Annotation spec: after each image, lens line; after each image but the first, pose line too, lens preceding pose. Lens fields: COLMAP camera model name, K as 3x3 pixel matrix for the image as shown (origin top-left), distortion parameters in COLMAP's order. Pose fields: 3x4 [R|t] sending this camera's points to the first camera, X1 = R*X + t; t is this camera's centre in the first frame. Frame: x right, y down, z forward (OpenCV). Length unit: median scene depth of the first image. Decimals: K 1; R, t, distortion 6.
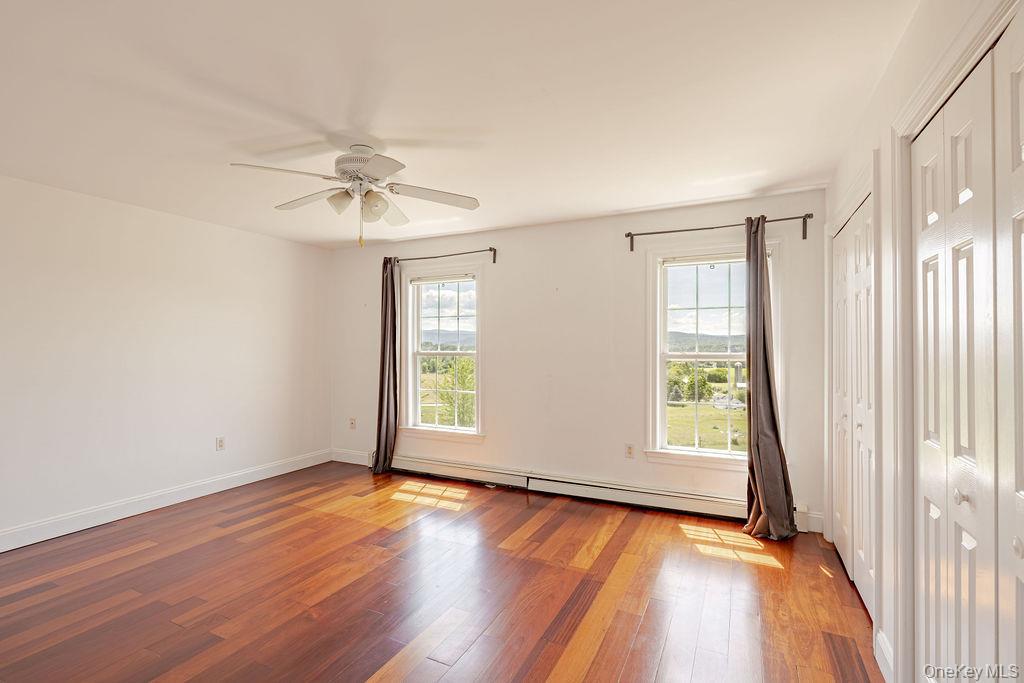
lens RADIAL K [[472.2, 0, 498.8], [0, 472.2, 342.6], [0, 0, 1]] dist [0.004262, 0.001310]
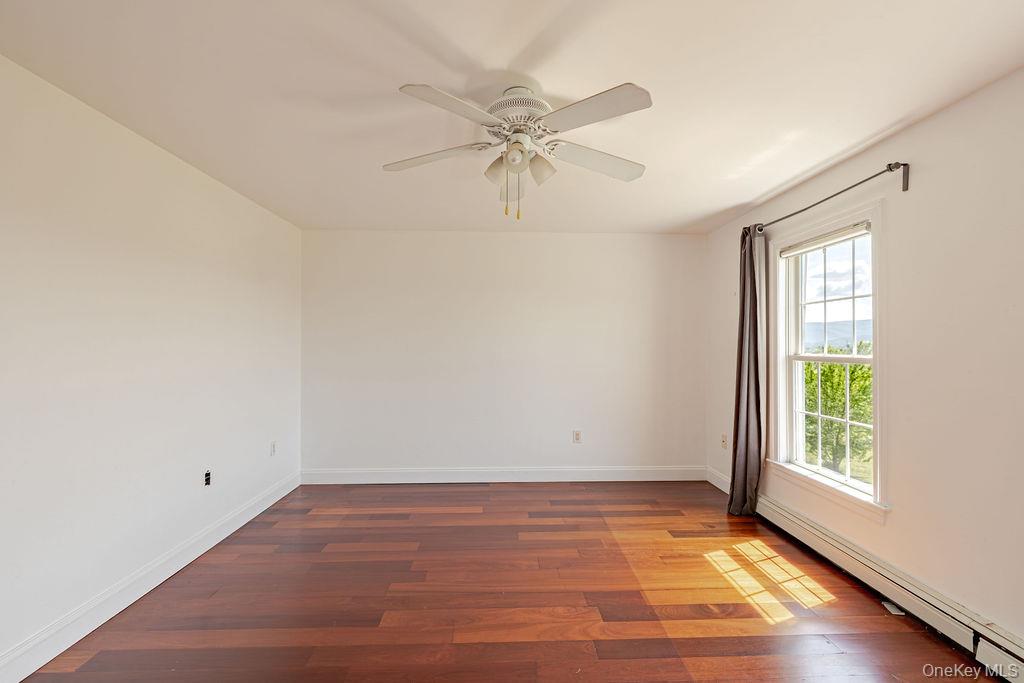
lens RADIAL K [[439.1, 0, 519.5], [0, 439.1, 341.6], [0, 0, 1]] dist [0.001704, -0.000726]
pose [[0.498087, -0.003956, -0.867118, 0.207499], [0.002530, 0.999992, -0.003109, 0.001042], [0.867124, -0.000645, 0.498093, 0.390906]]
